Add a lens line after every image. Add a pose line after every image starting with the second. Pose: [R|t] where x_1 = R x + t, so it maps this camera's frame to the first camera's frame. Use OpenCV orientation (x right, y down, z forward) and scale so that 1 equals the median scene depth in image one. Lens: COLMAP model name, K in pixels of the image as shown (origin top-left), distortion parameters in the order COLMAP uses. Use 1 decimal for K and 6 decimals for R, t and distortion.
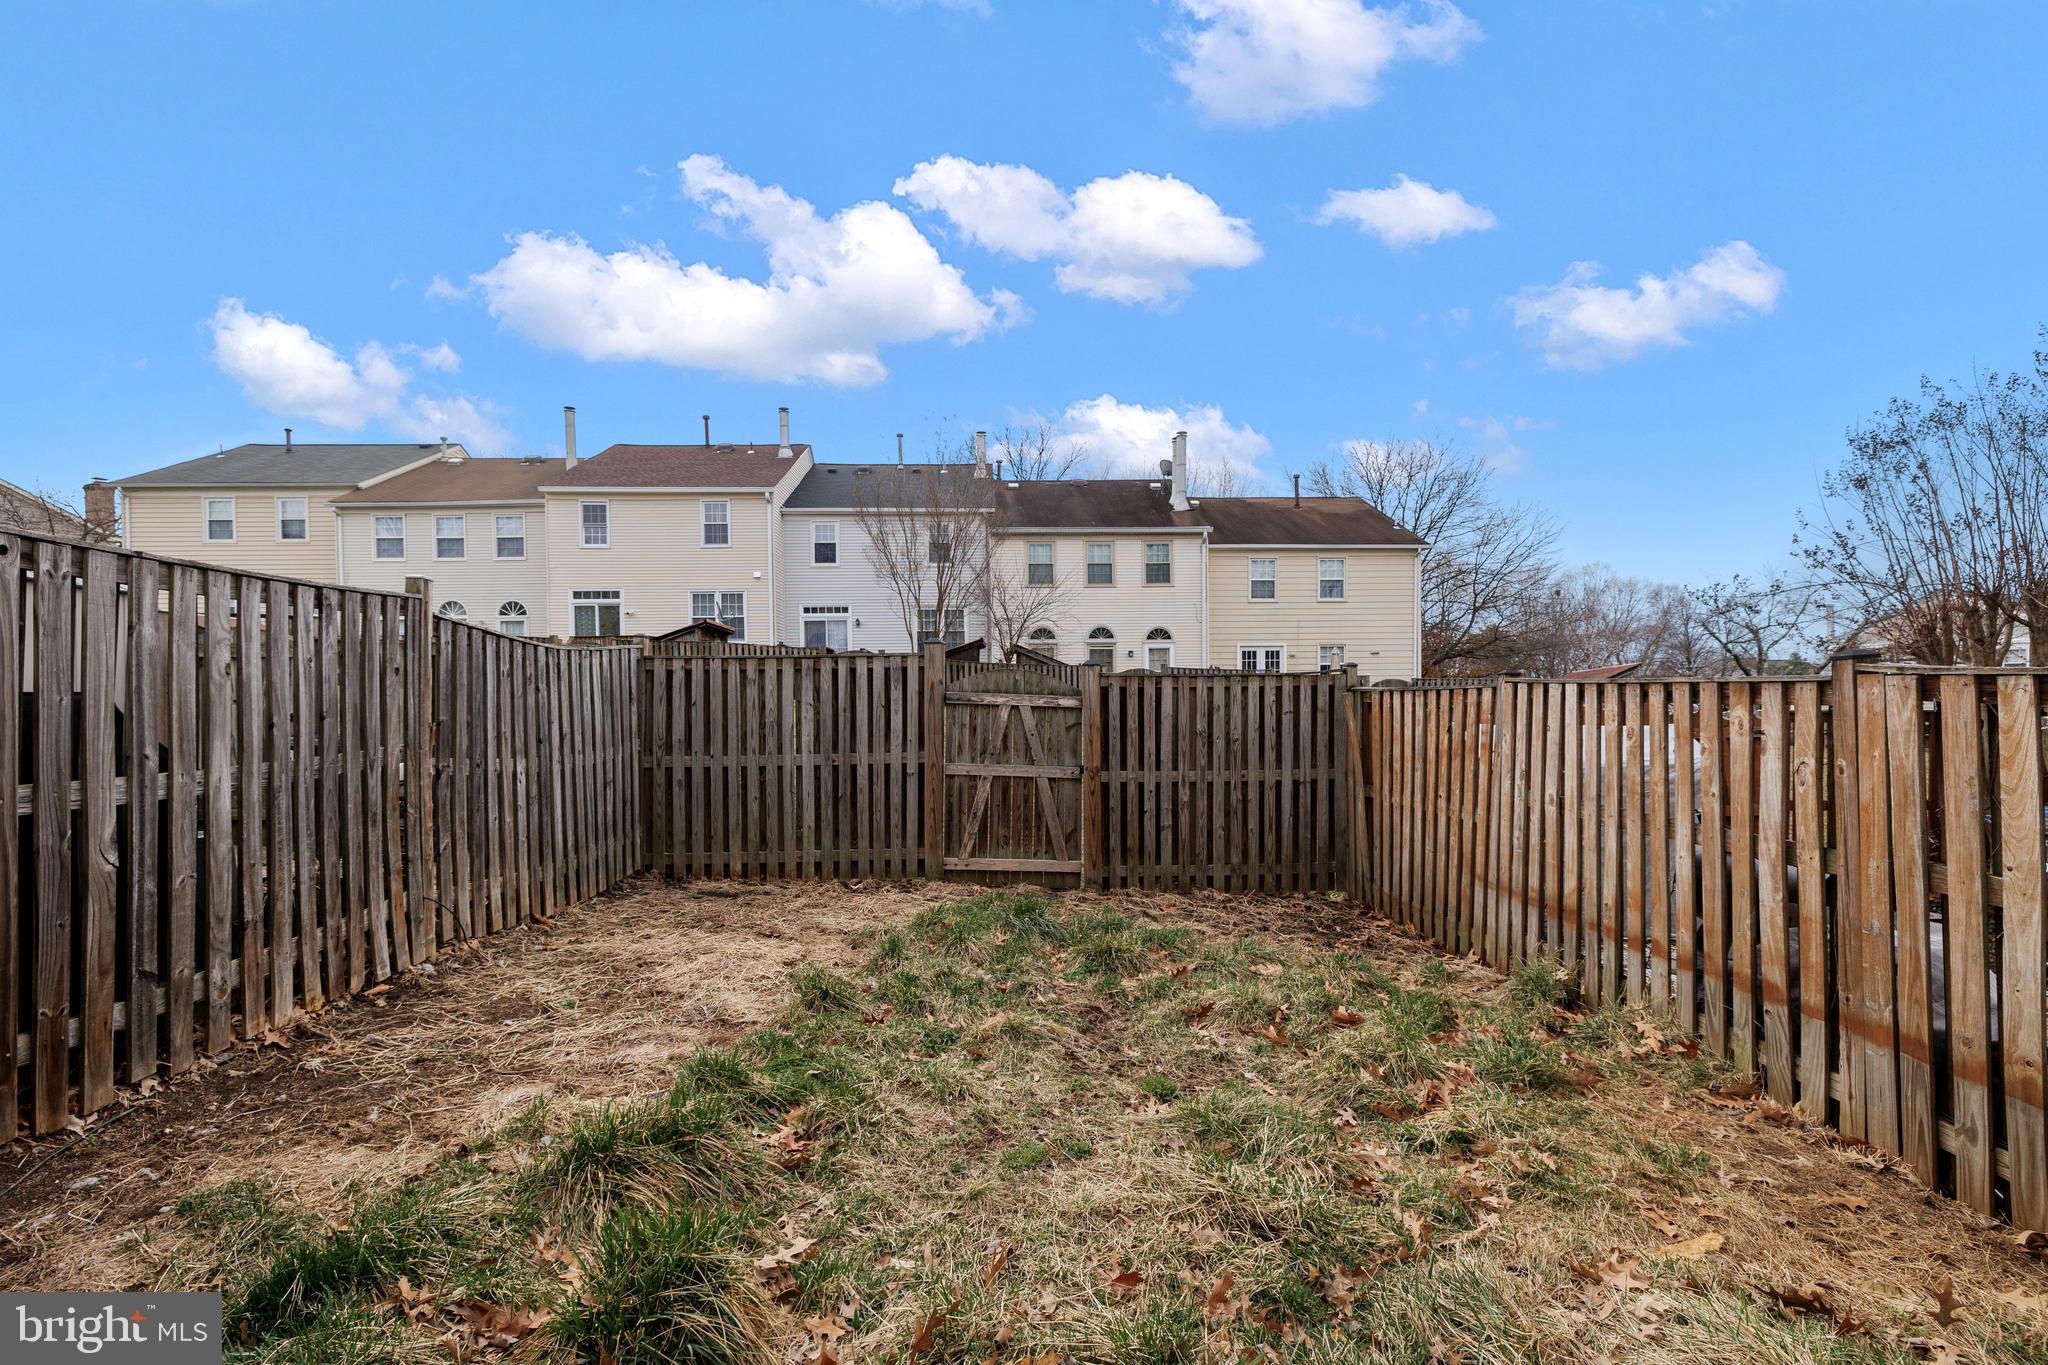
lens RADIAL K [[877.9, 0, 1026.7], [0, 877.9, 692.0], [0, 0, 1]] dist [0.000297, -0.000075]
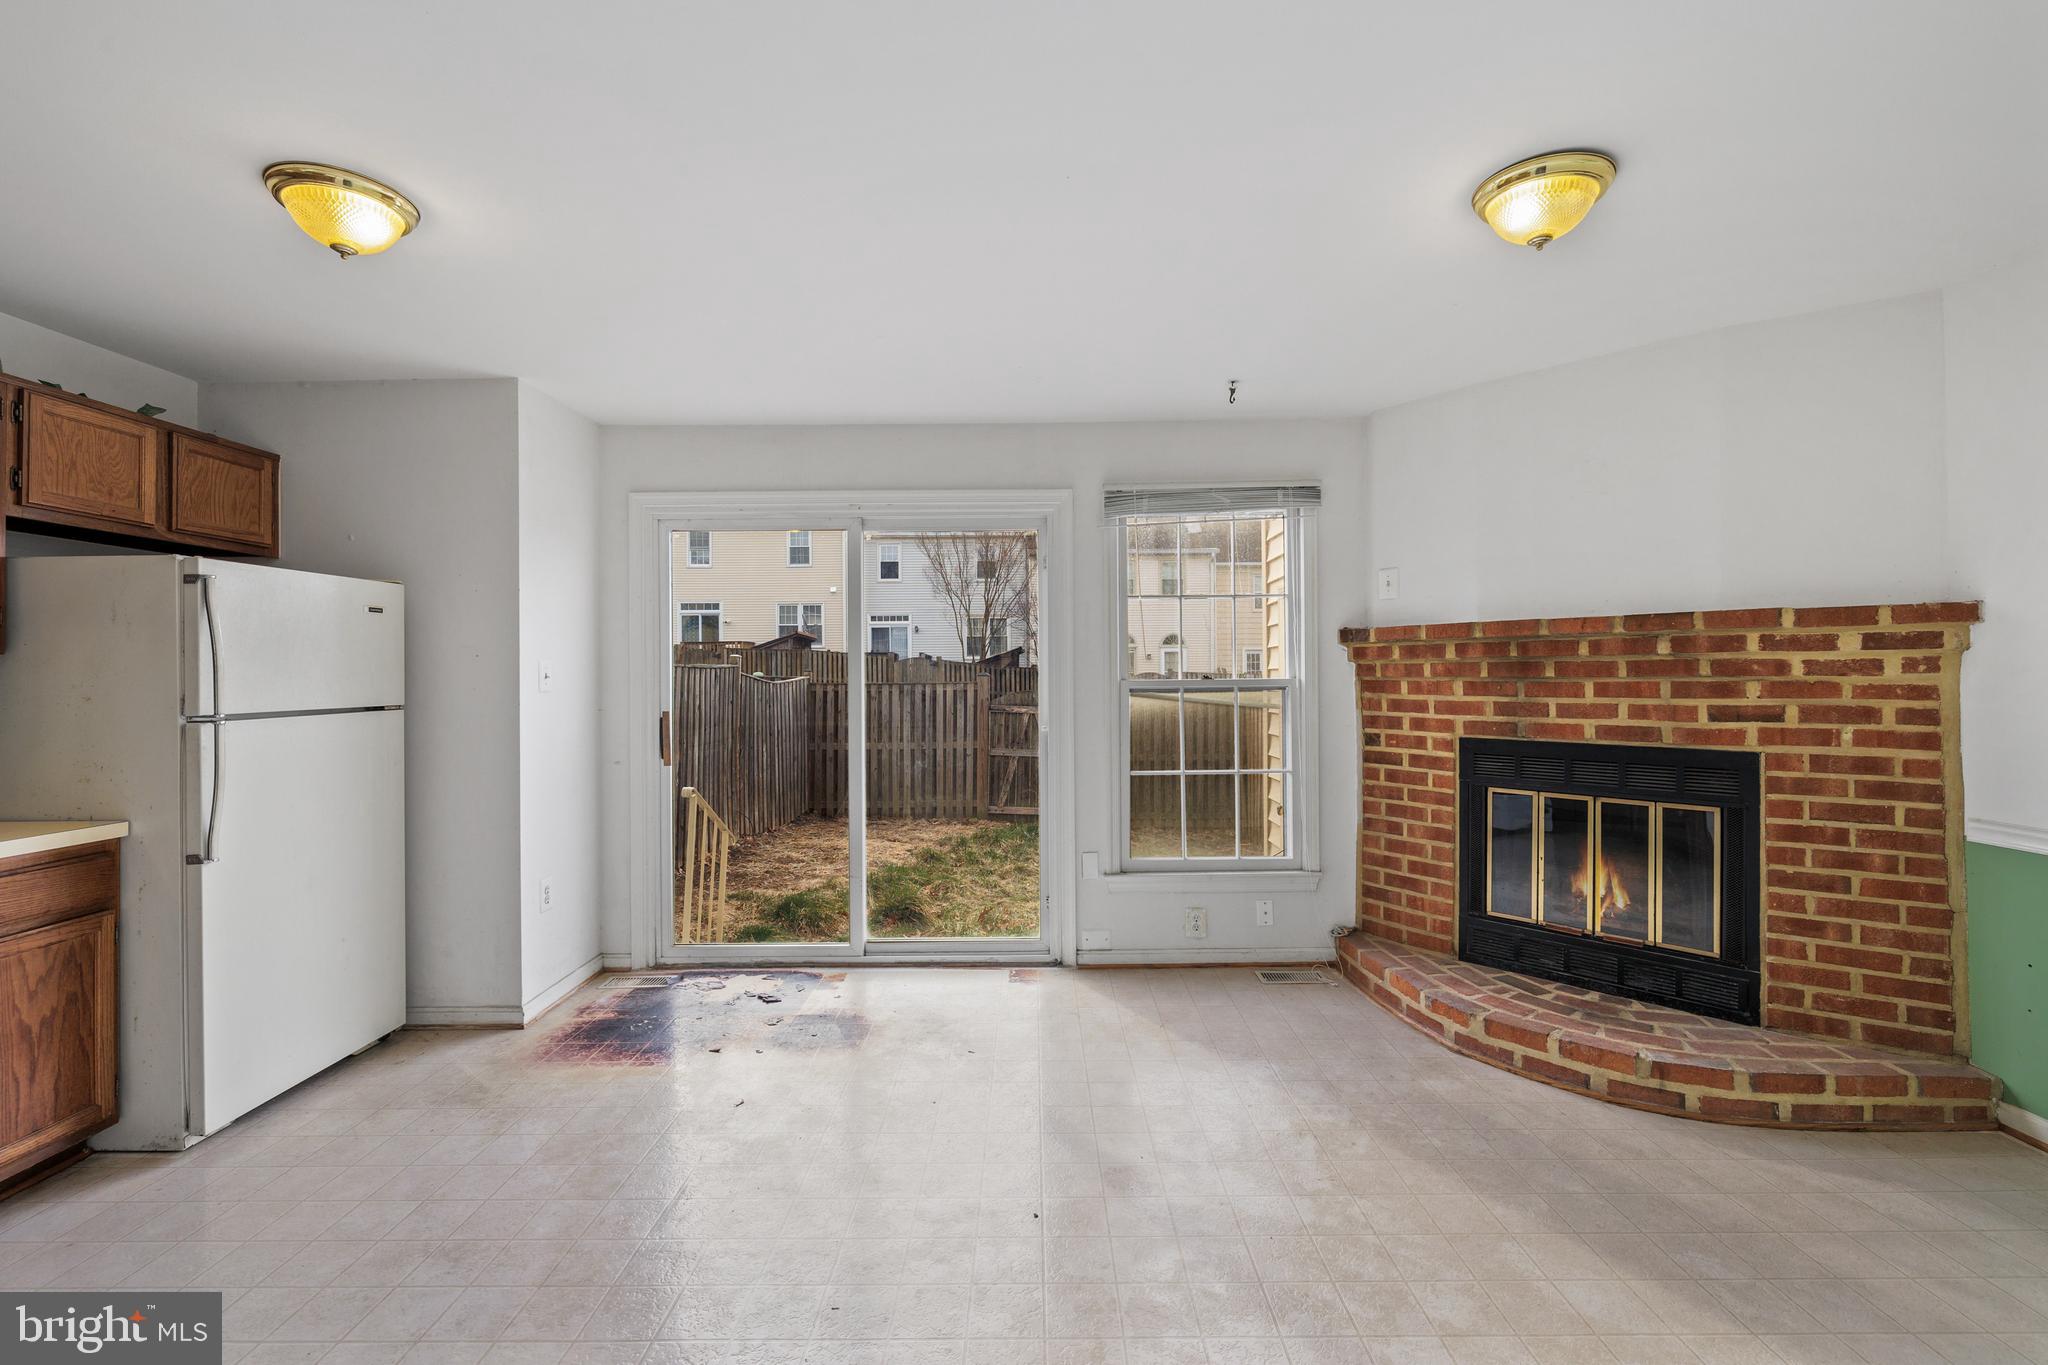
lens RADIAL K [[867.1, 0, 1024.7], [0, 867.1, 677.5], [0, 0, 1]] dist [0.000498, -0.000181]
pose [[0.998524, 0.002007, -0.054283, 0.060224], [-0.002179, 0.999993, -0.003098, -0.046859], [0.054277, 0.003212, 0.998521, -0.618336]]
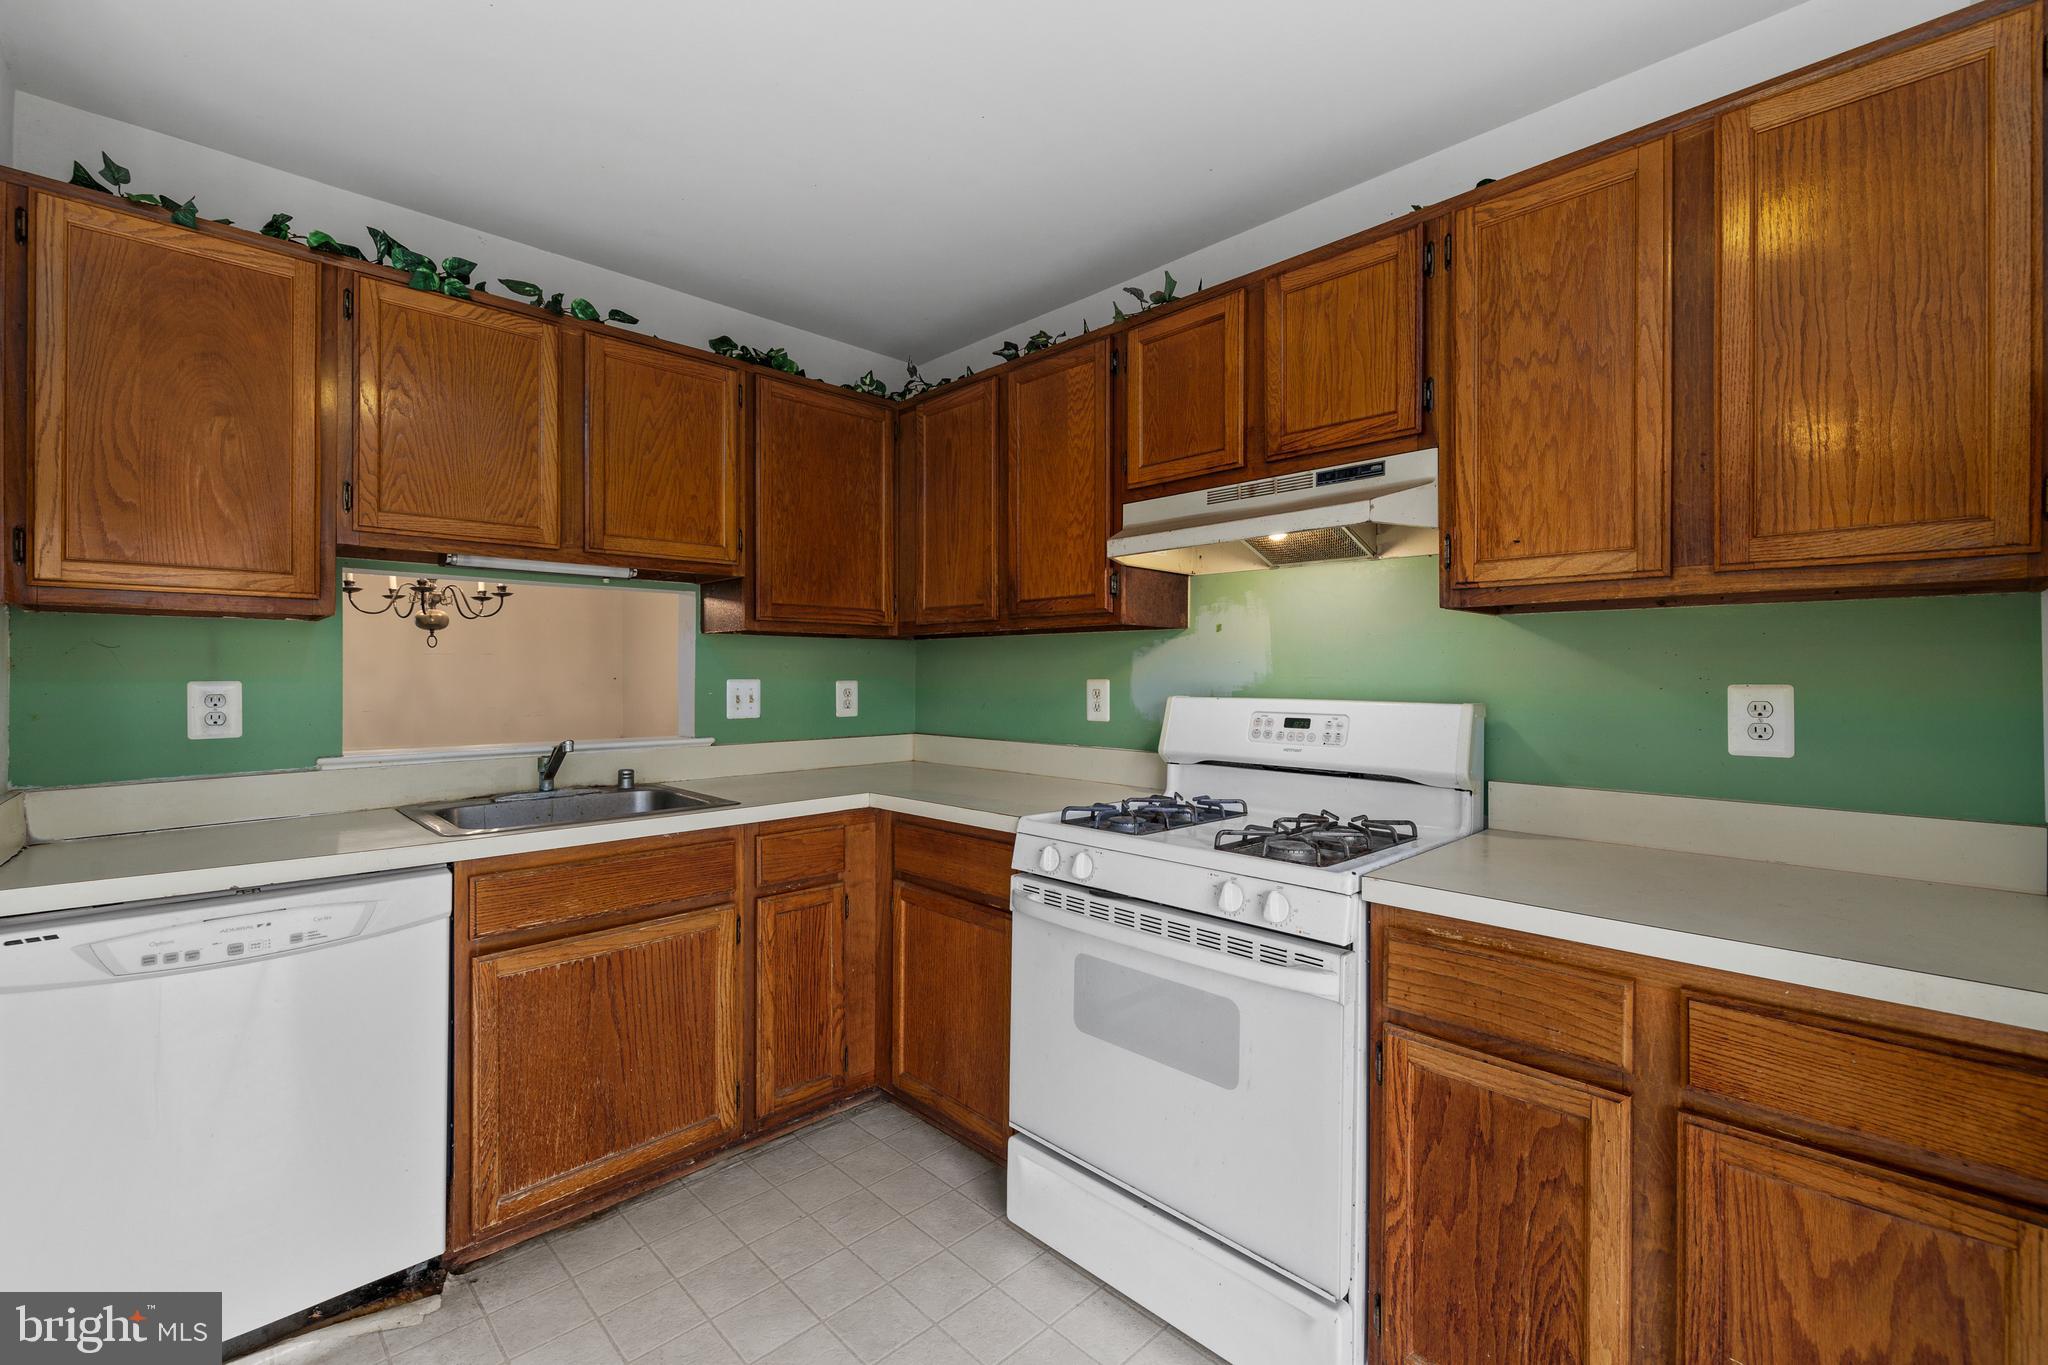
lens RADIAL K [[867.8, 0, 1019.9], [0, 867.8, 671.9], [0, 0, 1]] dist [-0.000213, -0.000180]
pose [[-0.748839, 0.002336, -0.662748, -0.100124], [-0.000564, 0.999991, 0.004163, -0.039360], [0.662752, 0.003491, -0.748831, -0.326506]]
